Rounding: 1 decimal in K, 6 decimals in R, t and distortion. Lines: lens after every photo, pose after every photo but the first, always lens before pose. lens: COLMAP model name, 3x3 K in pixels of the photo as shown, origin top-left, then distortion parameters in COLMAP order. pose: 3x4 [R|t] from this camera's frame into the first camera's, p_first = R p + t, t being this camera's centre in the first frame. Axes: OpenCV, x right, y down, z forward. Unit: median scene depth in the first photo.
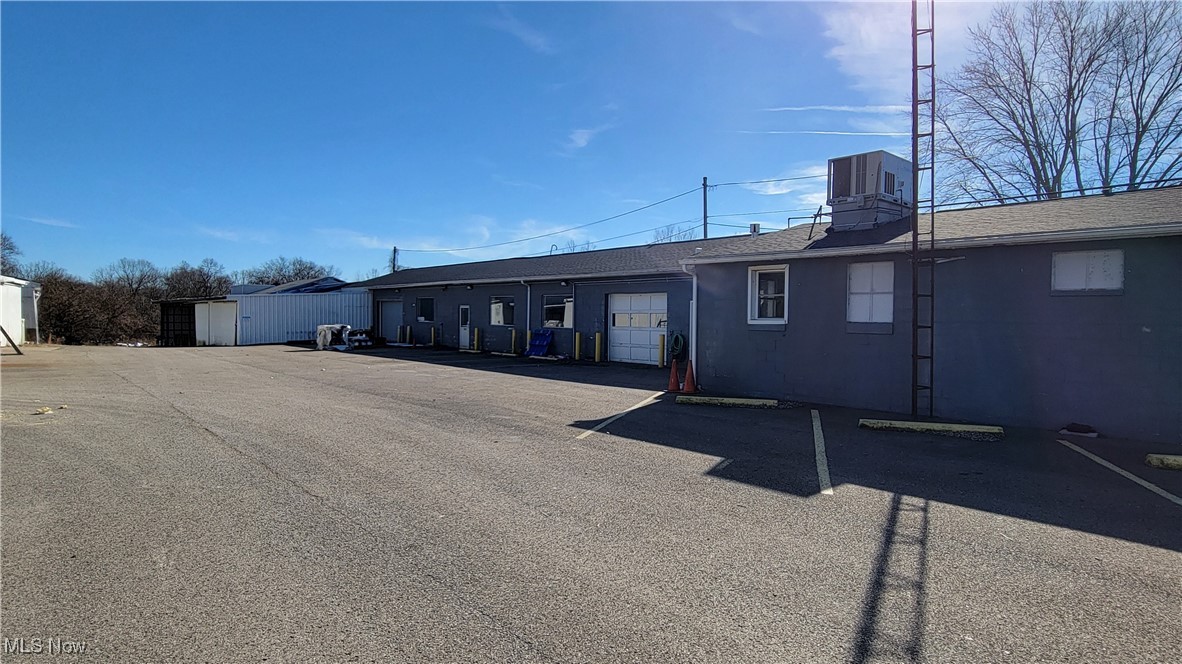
lens RADIAL K [[624.4, 0, 609.9], [0, 624.4, 330.0], [0, 0, 1]] dist [-0.001491, 0.000121]
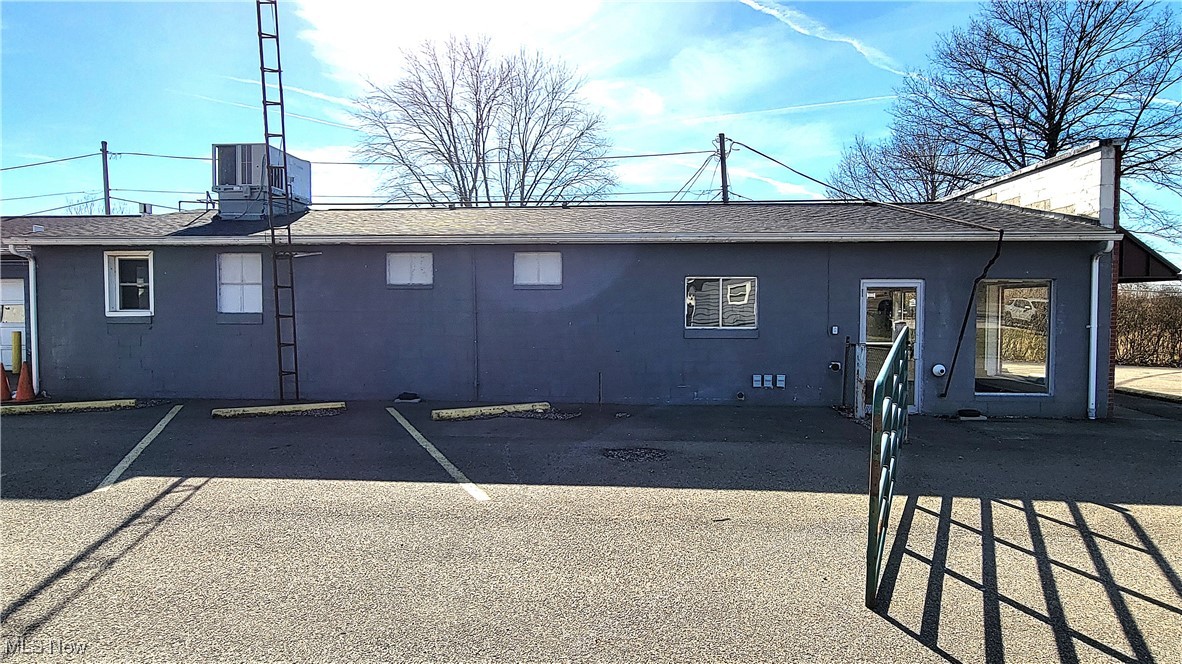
lens RADIAL K [[624.4, 0, 609.9], [0, 624.4, 330.0], [0, 0, 1]] dist [-0.001491, 0.000121]
pose [[0.744341, -0.032287, 0.667019, 0.161339], [0.022075, 0.999474, 0.023746, 0.004244], [-0.667435, -0.002951, 0.744662, -0.130063]]
